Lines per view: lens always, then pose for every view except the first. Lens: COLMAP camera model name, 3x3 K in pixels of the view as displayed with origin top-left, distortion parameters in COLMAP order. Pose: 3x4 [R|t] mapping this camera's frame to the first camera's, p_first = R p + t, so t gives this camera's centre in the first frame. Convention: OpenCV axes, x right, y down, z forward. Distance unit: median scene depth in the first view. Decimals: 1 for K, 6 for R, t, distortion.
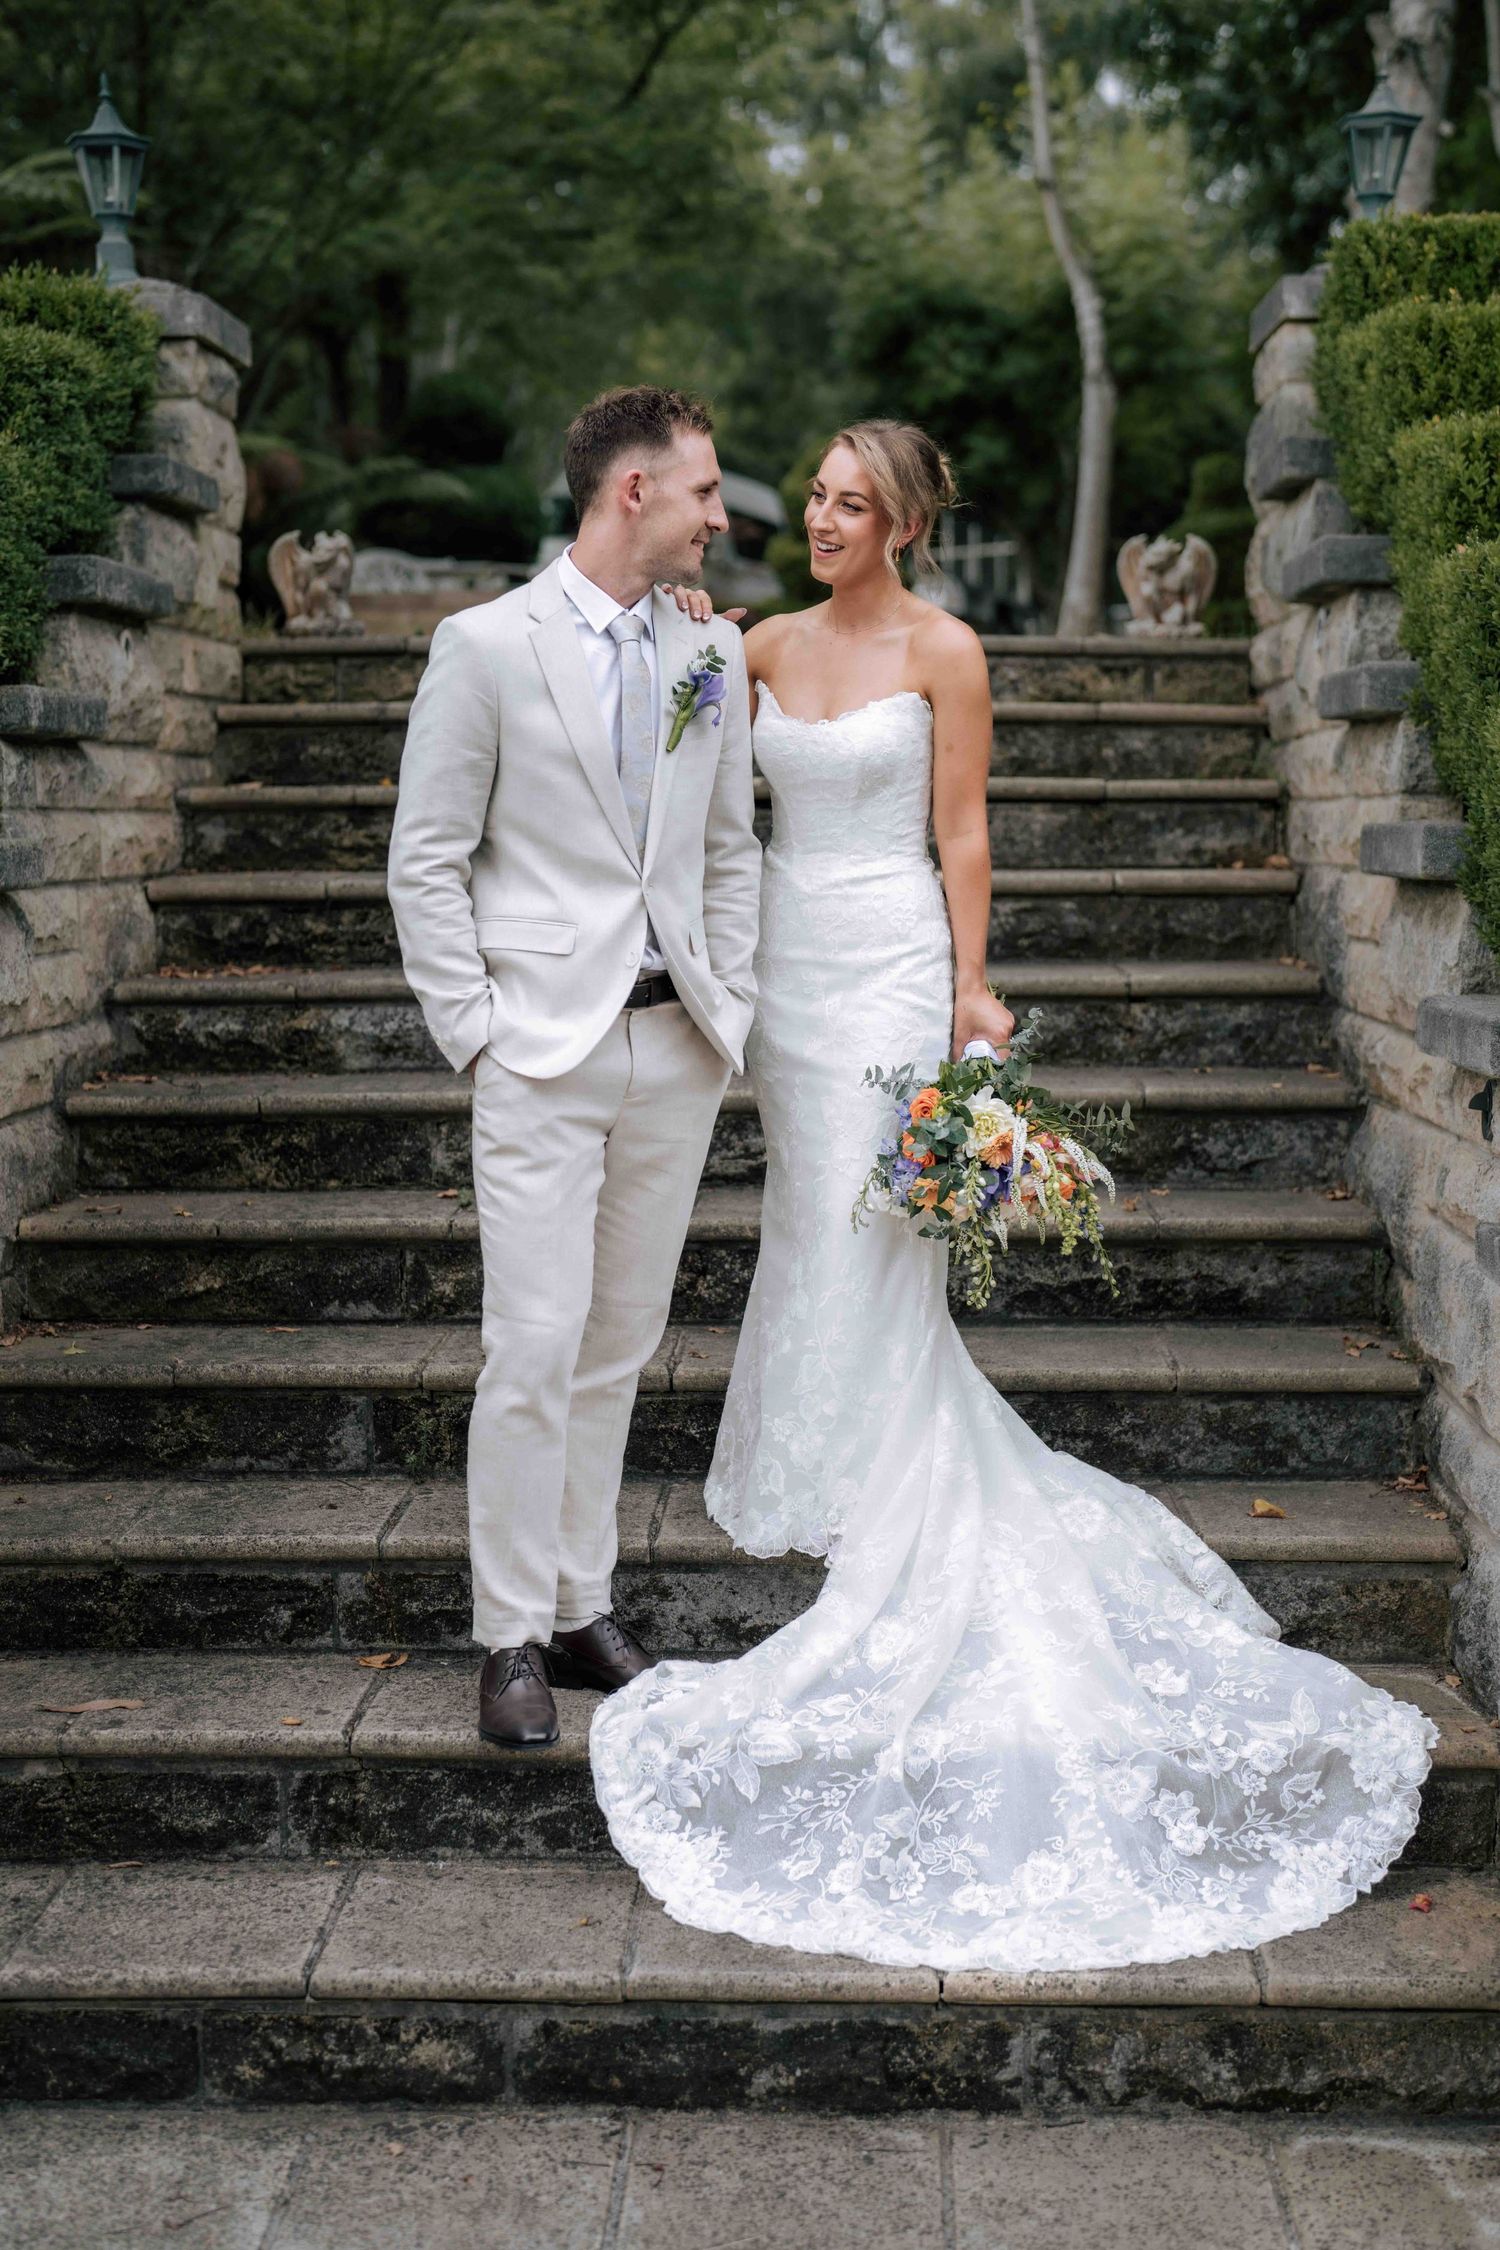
lens RADIAL K [[3140.9, 0, 754.4], [0, 3140.9, 1135.3], [0, 0, 1]] dist [-0.171206, 1.063626]
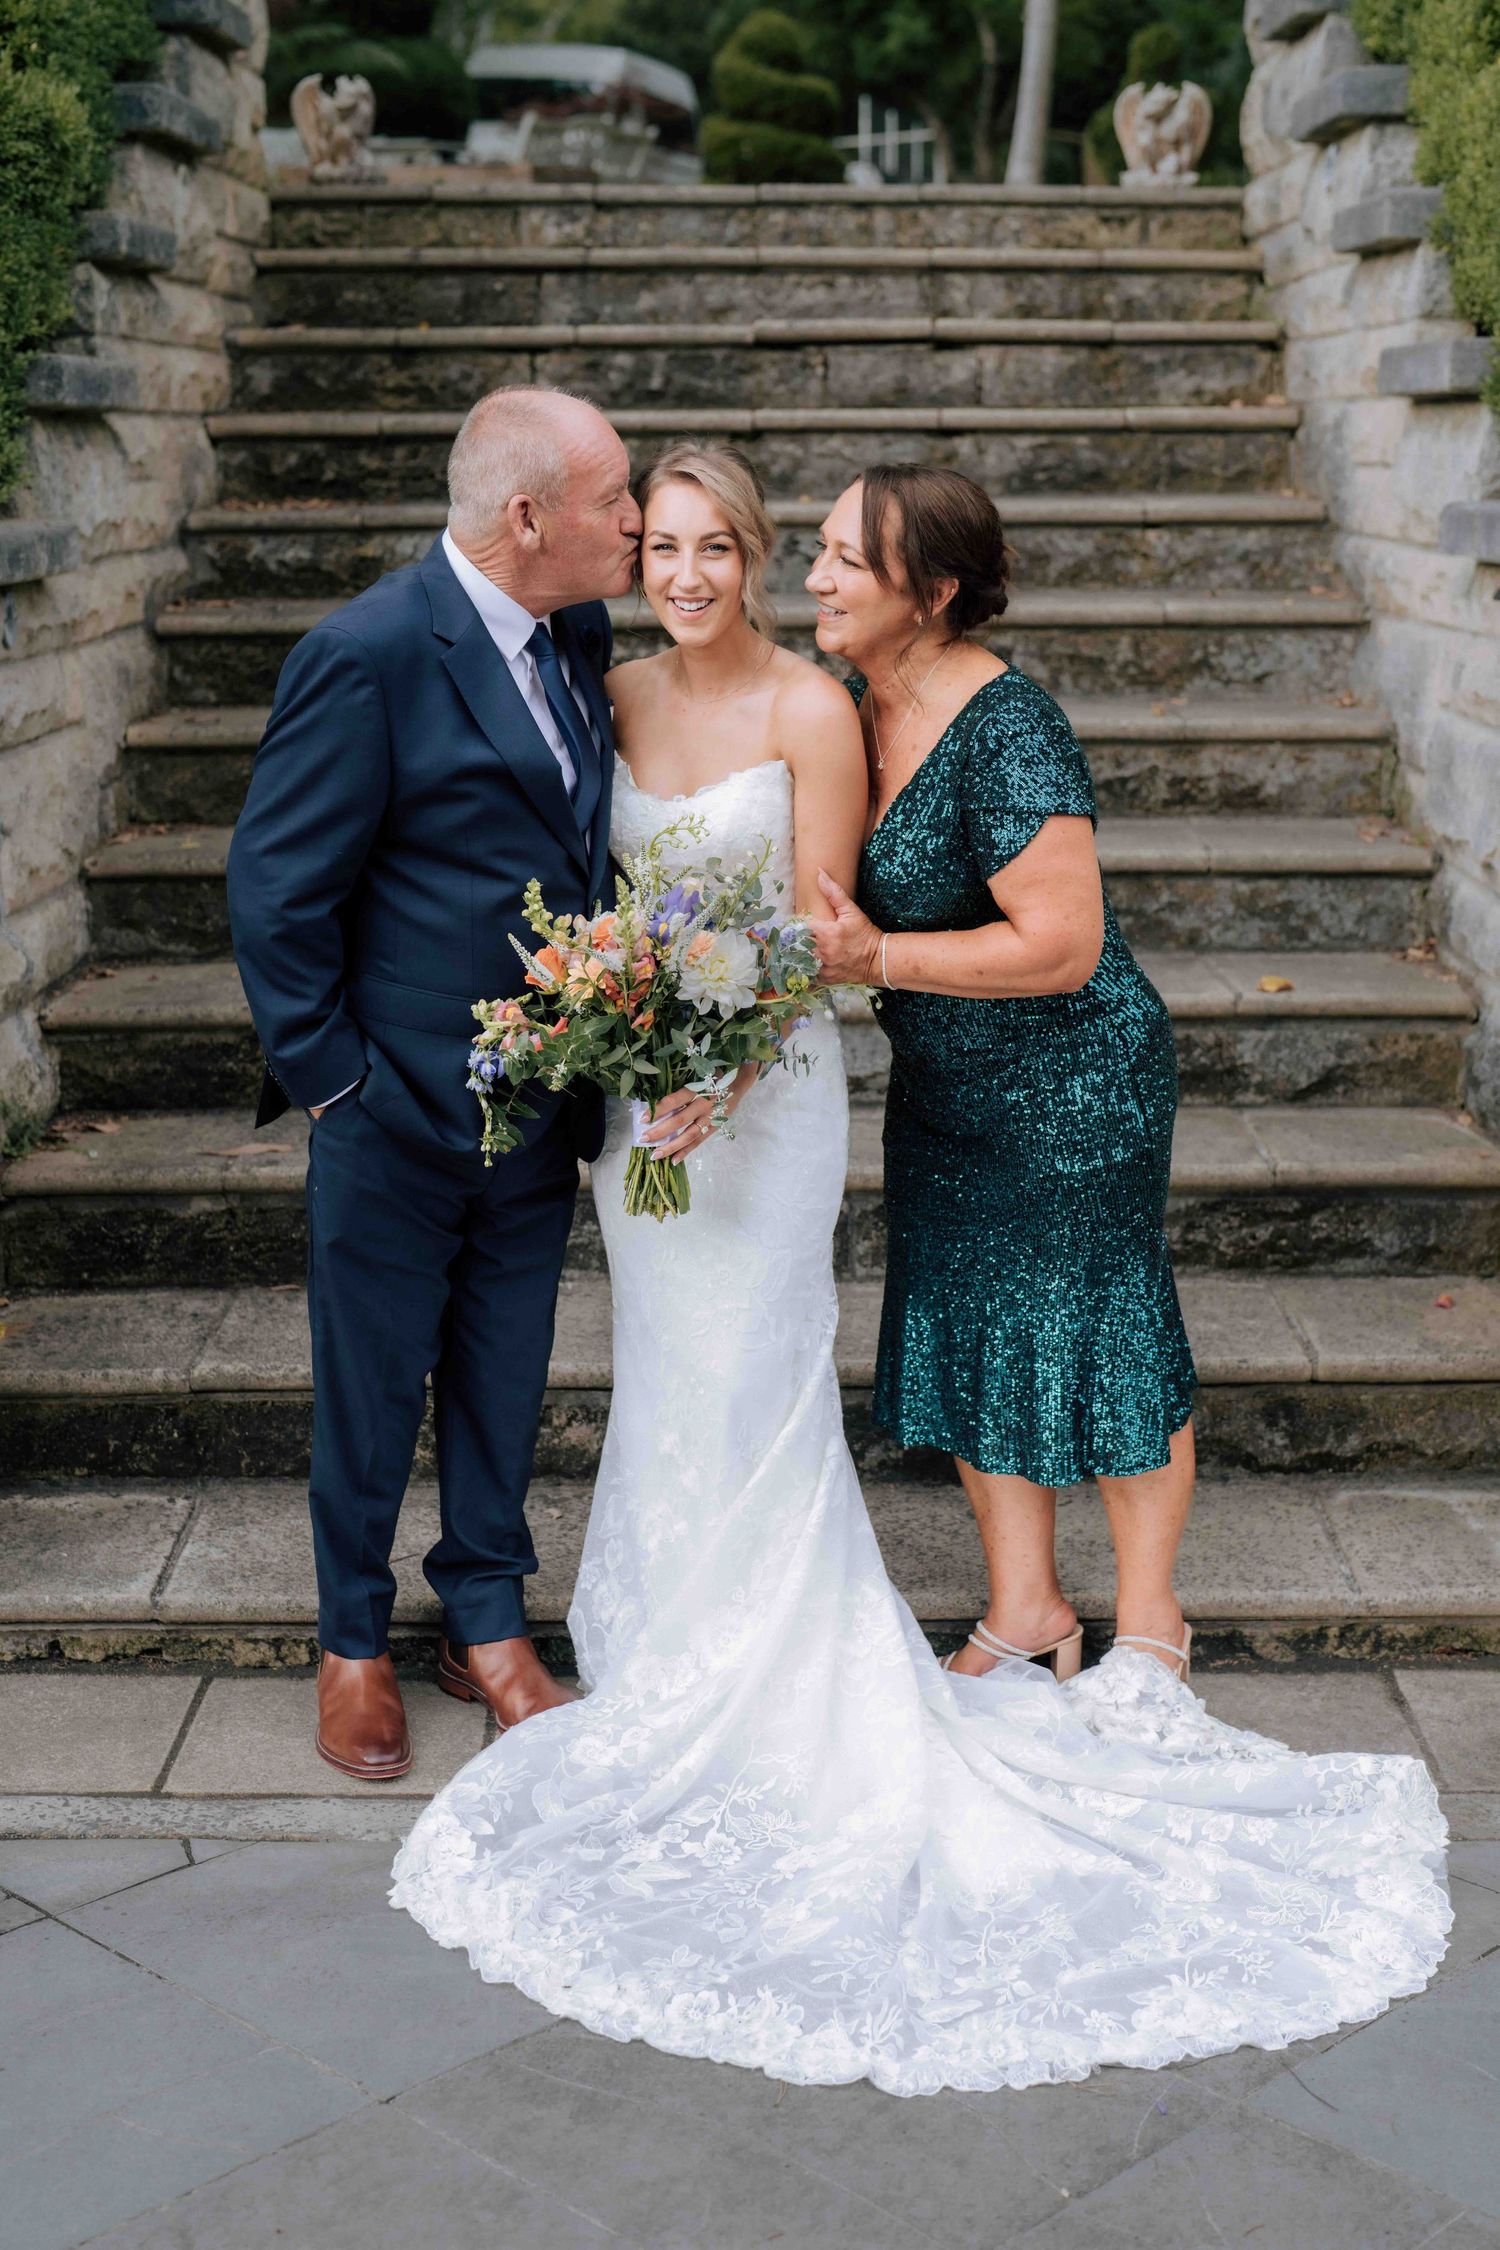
lens RADIAL K [[3093.9, 0, 758.9], [0, 3093.9, 1148.0], [0, 0, 1]] dist [-0.175447, 1.093052]
pose [[0.999311, -0.008767, 0.036075, -0.052001], [0.004045, 0.991647, 0.128918, 0.031358], [-0.036904, -0.128683, 0.990999, -0.063658]]
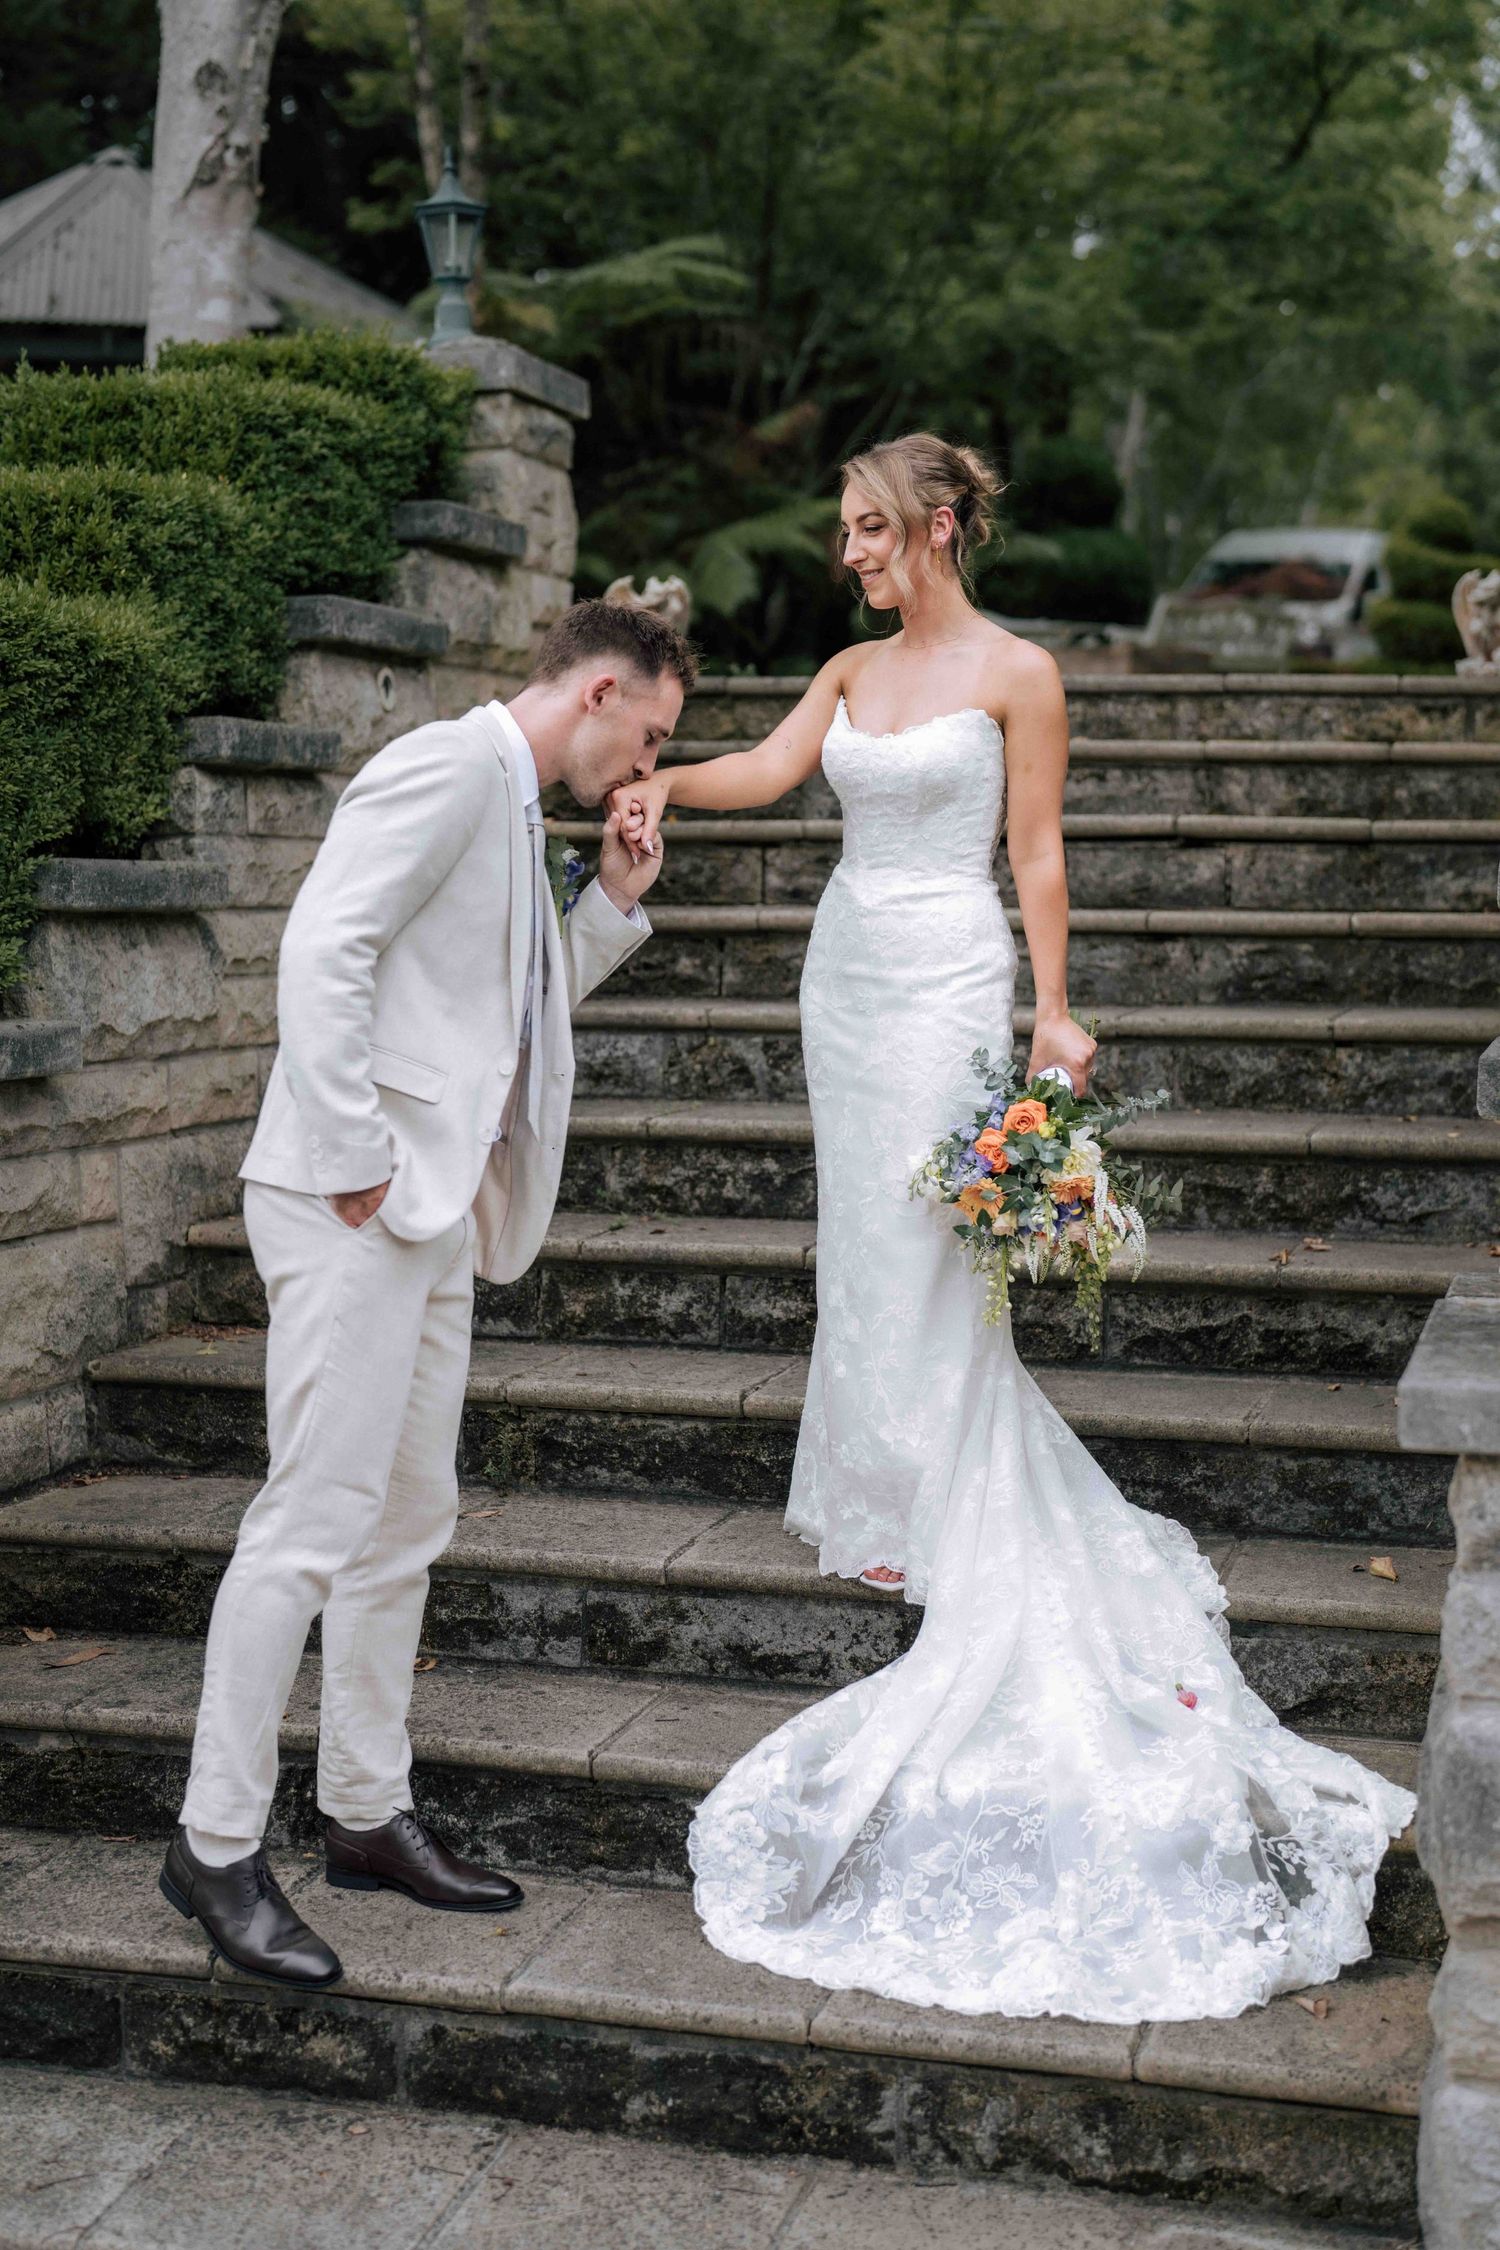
lens RADIAL K [[3093.9, 0, 758.9], [0, 3093.9, 1148.0], [0, 0, 1]] dist [-0.175447, 1.093052]
pose [[0.971373, 0.030277, -0.235622, 0.171886], [-0.034018, 0.999351, -0.011828, 0.006015], [0.235111, 0.019505, 0.971773, 0.036584]]
